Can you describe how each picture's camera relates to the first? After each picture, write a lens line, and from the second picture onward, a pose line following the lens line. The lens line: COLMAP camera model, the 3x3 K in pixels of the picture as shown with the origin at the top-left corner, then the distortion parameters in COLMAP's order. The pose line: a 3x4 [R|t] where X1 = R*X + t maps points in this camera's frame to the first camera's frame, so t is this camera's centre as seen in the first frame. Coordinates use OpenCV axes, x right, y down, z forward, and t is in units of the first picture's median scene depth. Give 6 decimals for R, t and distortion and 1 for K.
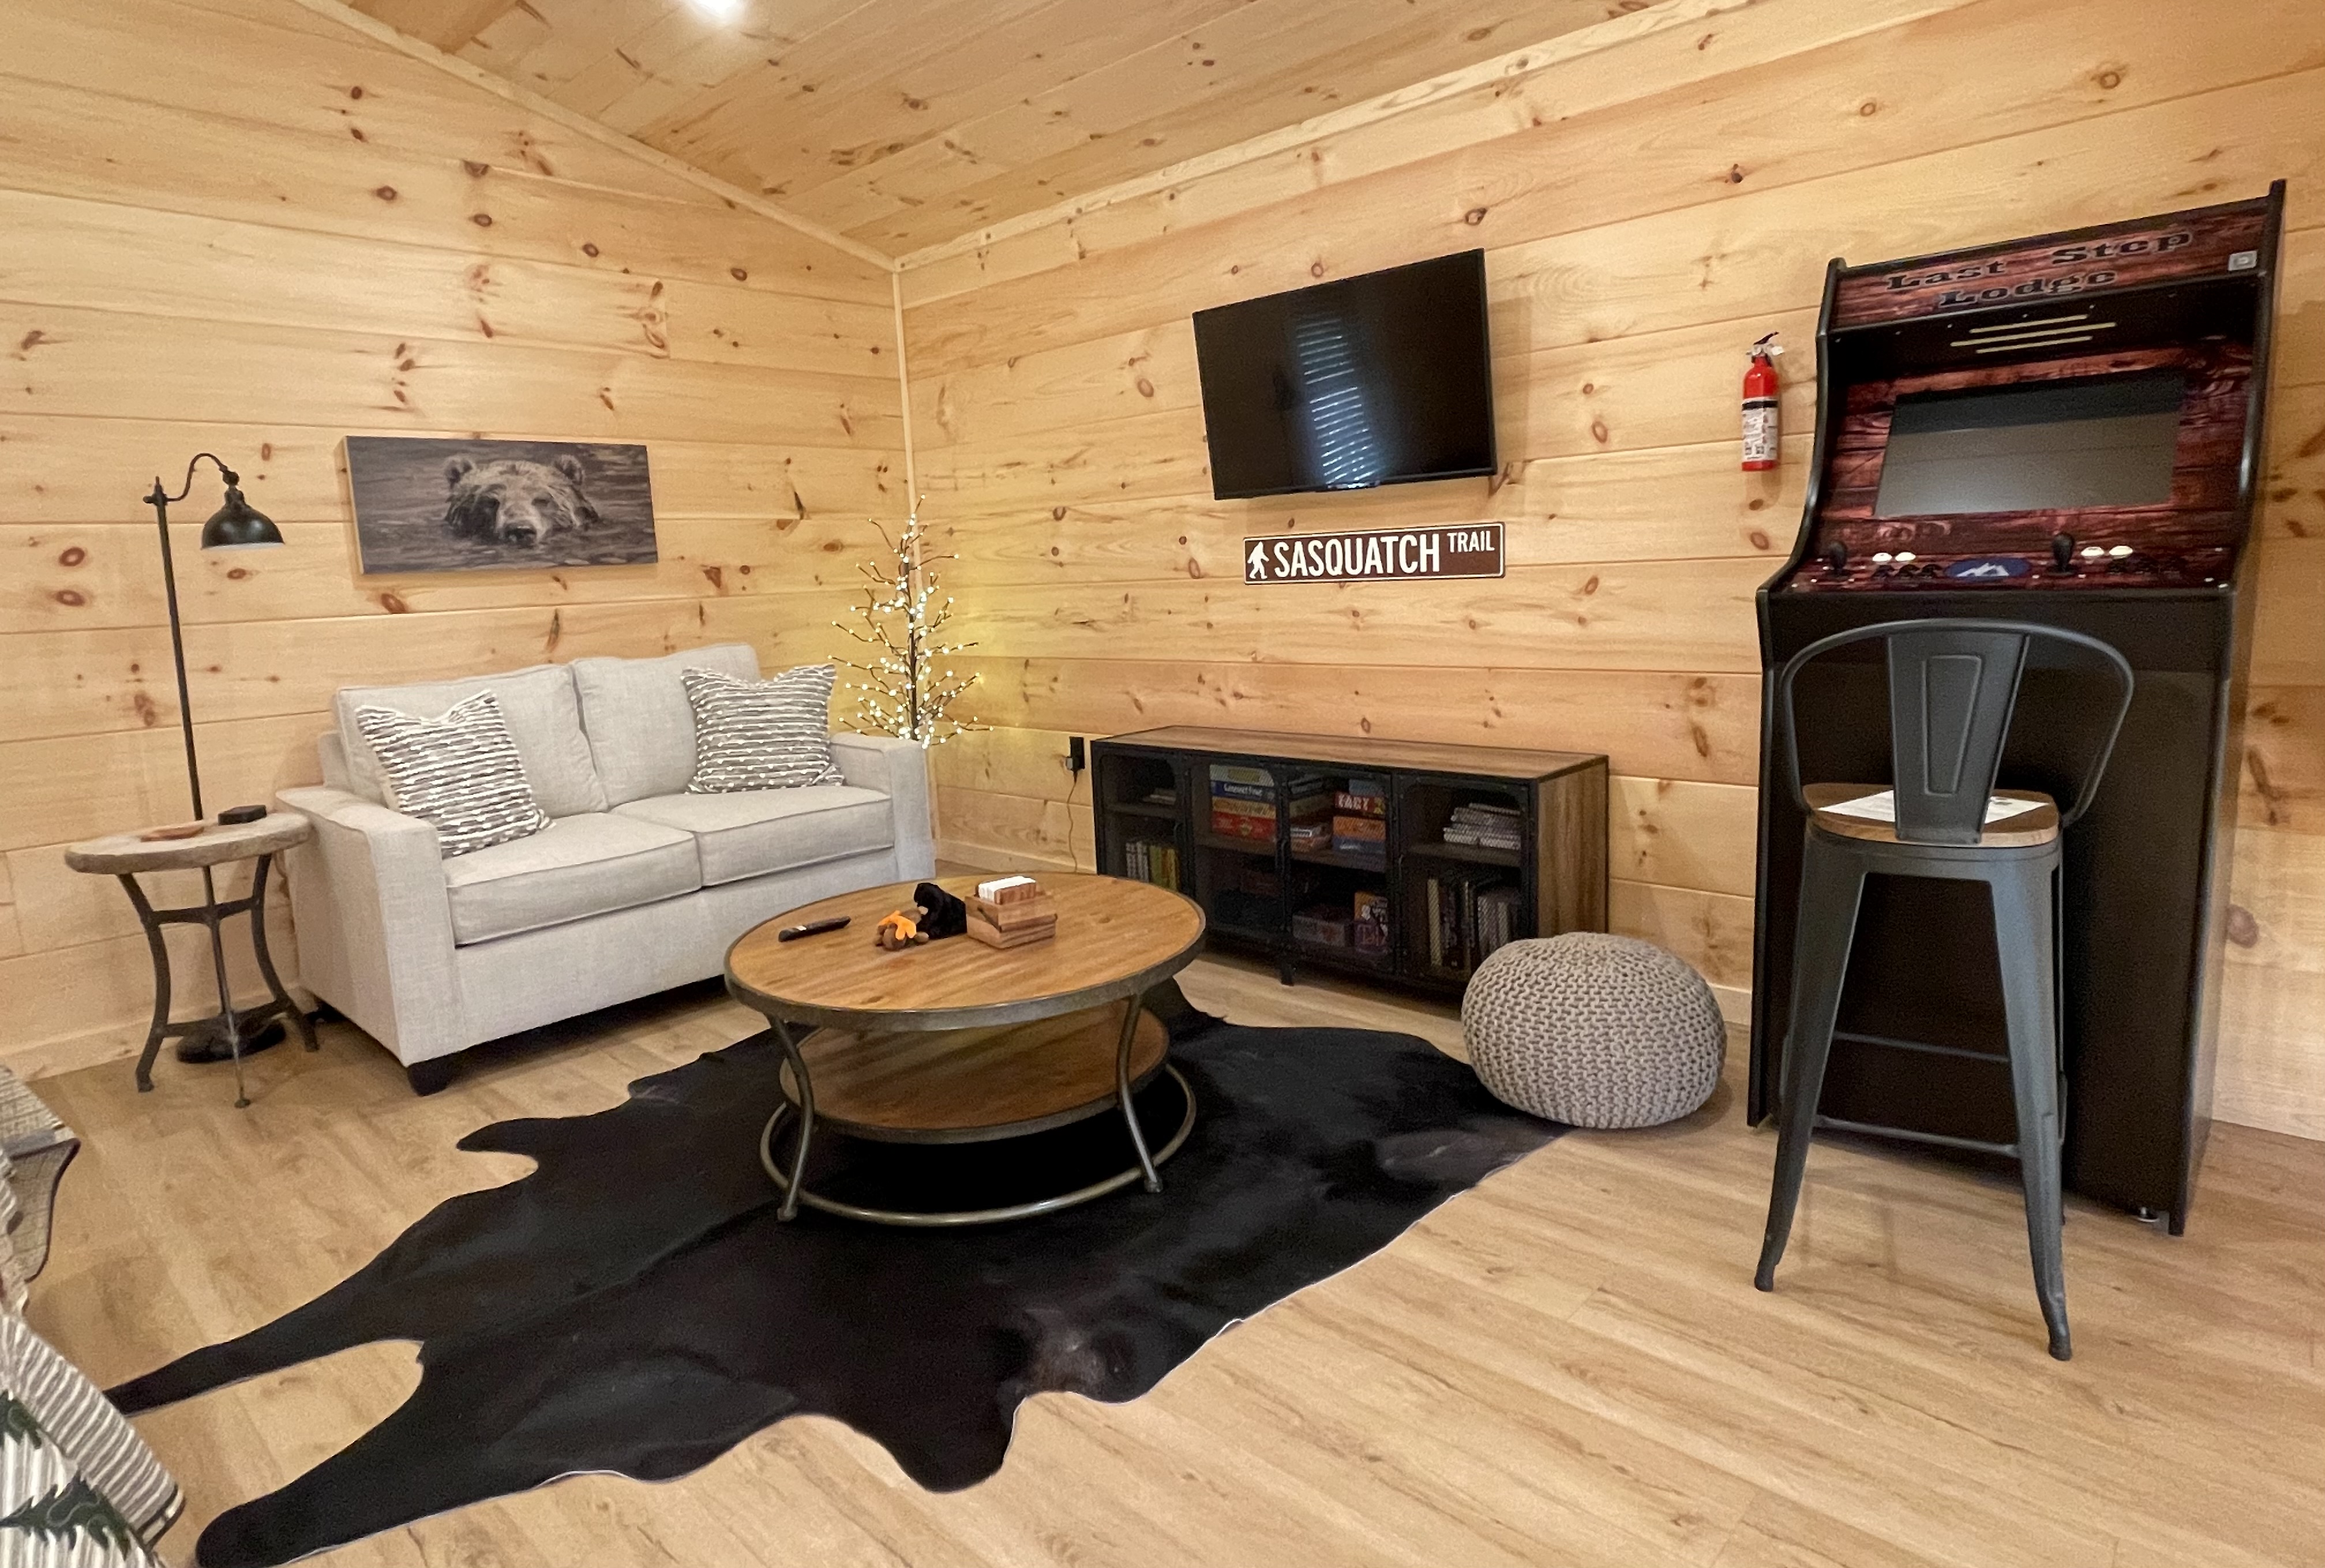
lens RADIAL K [[1266.1, 0, 1160.0], [0, 1266.1, 727.2], [0, 0, 1]] dist [-0.004465, 0.000785]
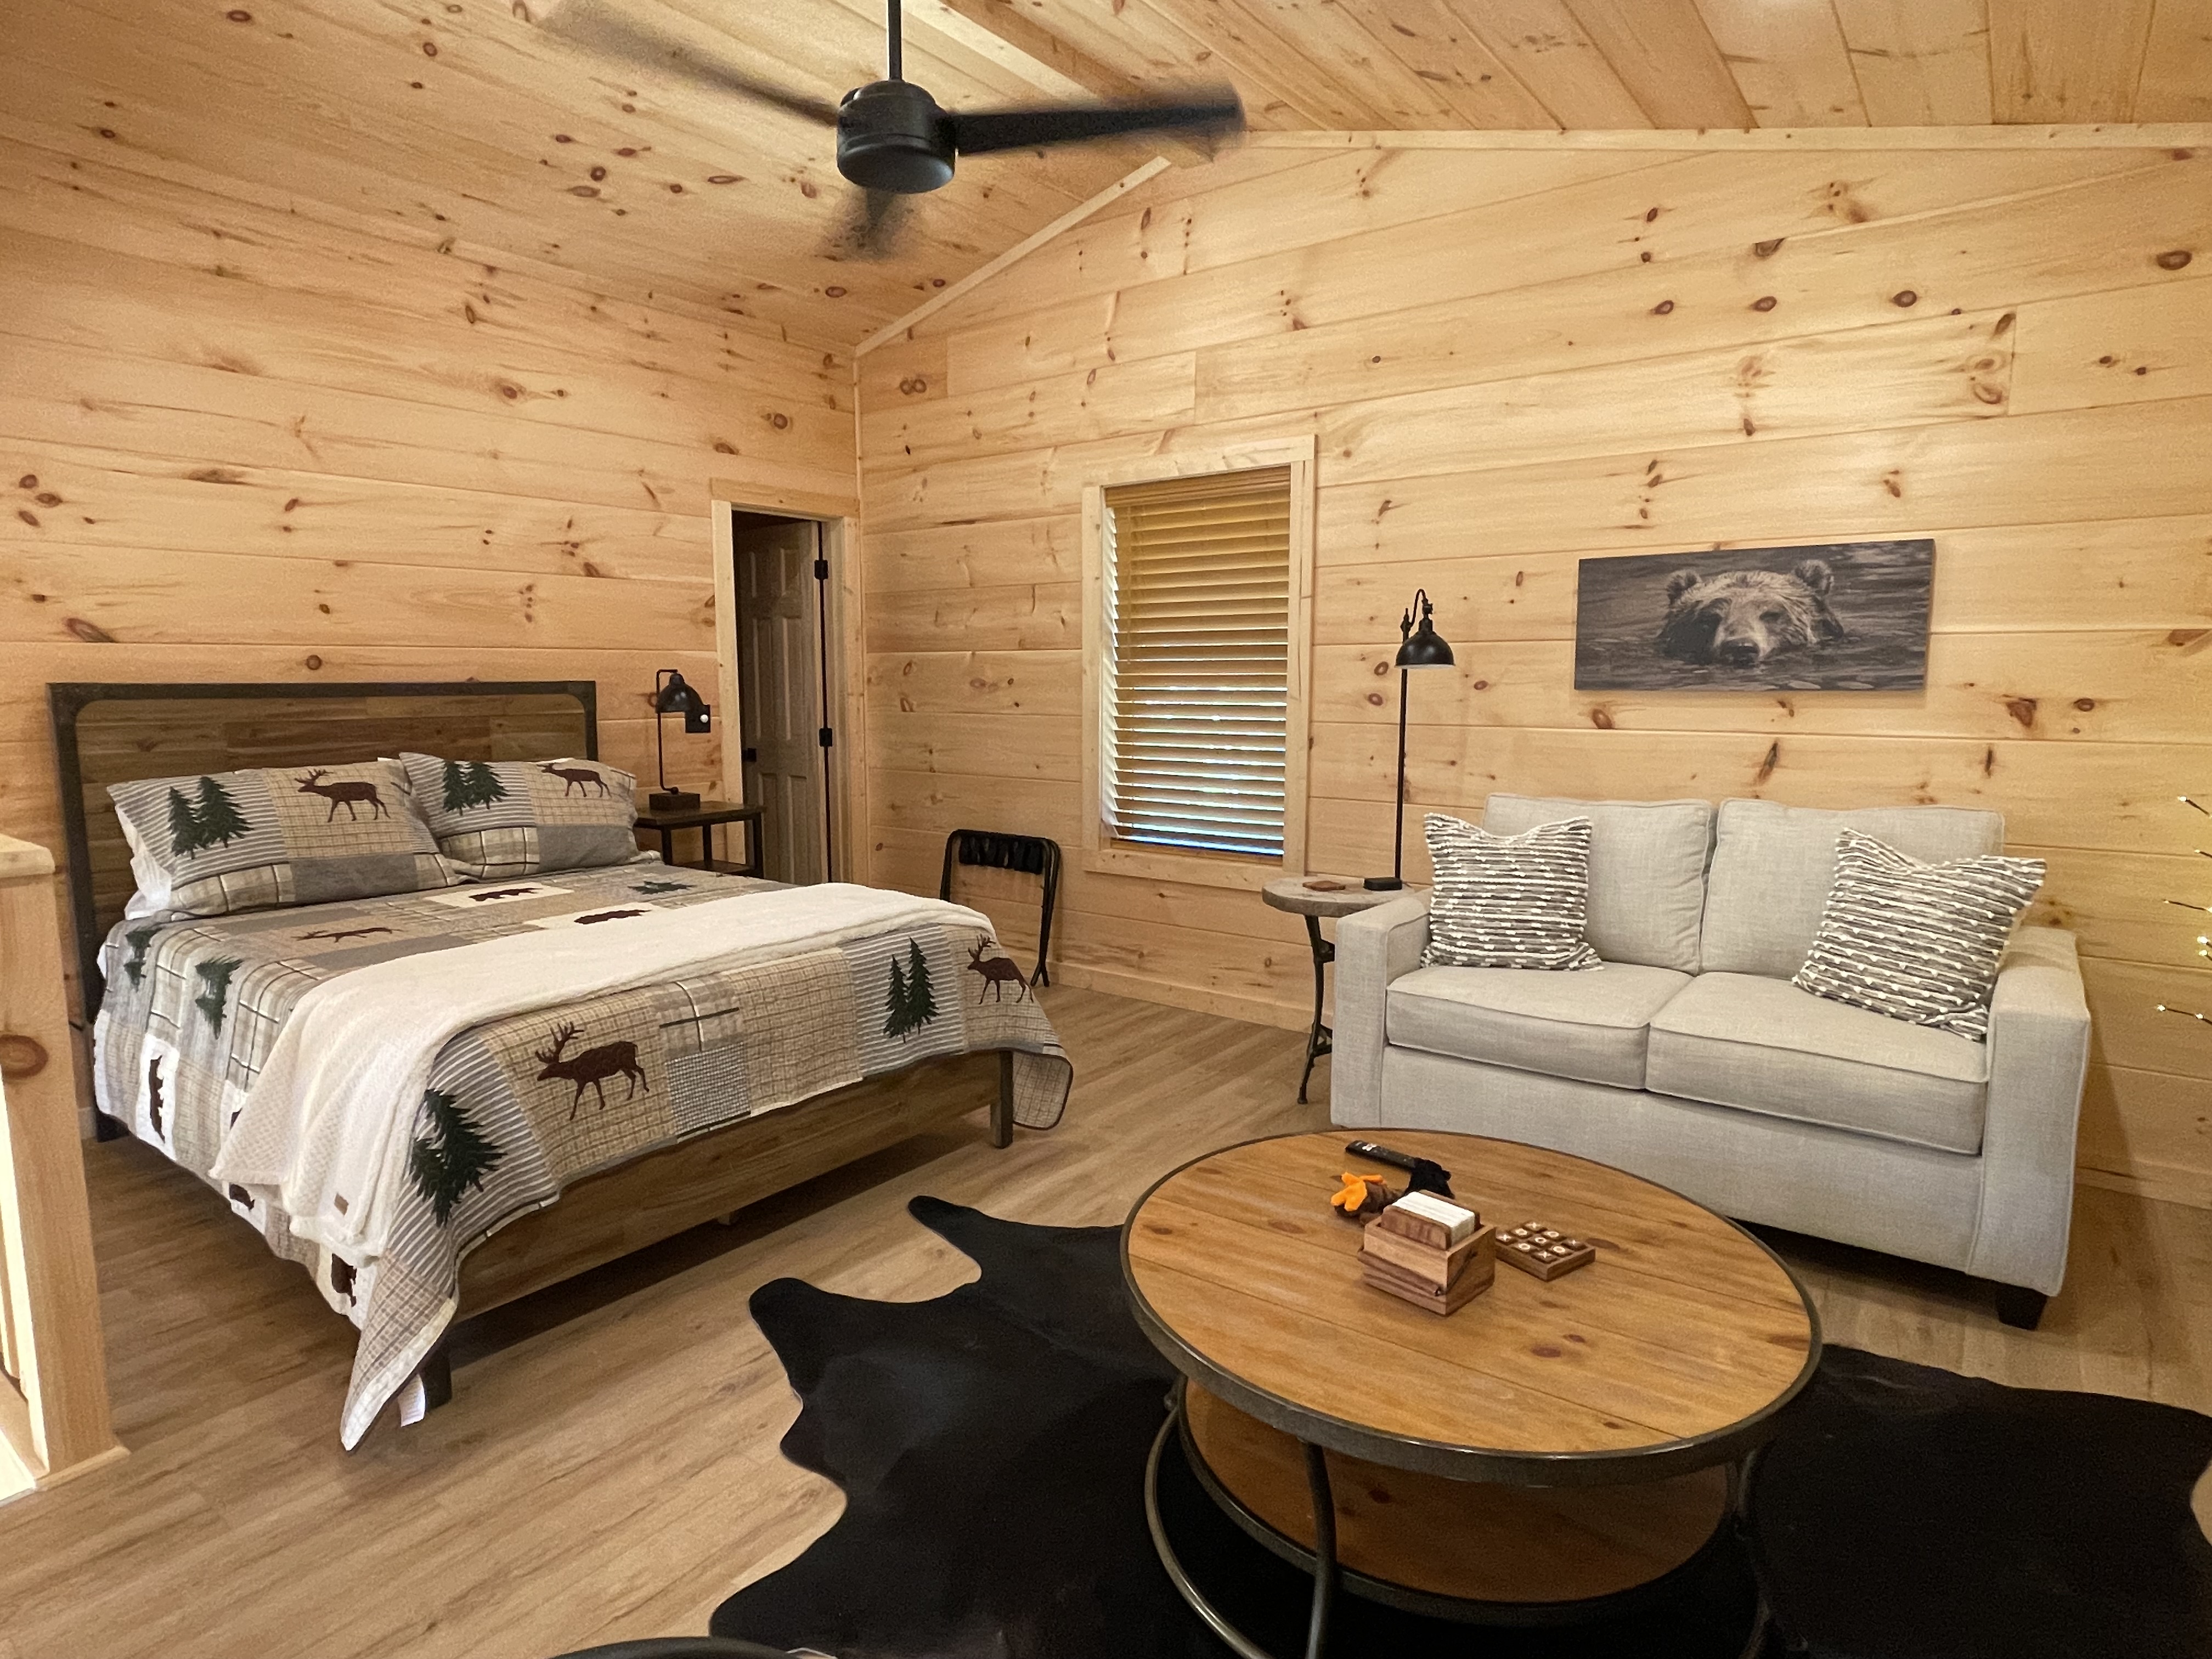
lens RADIAL K [[1209.3, 0, 1102.3], [0, 1209.3, 818.1], [0, 0, 1]] dist [-0.009745, 0.002140]
pose [[0.102641, 0.164103, -0.981089, 0.324720], [-0.129019, 0.980163, 0.150450, -0.112371], [0.986316, 0.111136, 0.121777, 0.479393]]
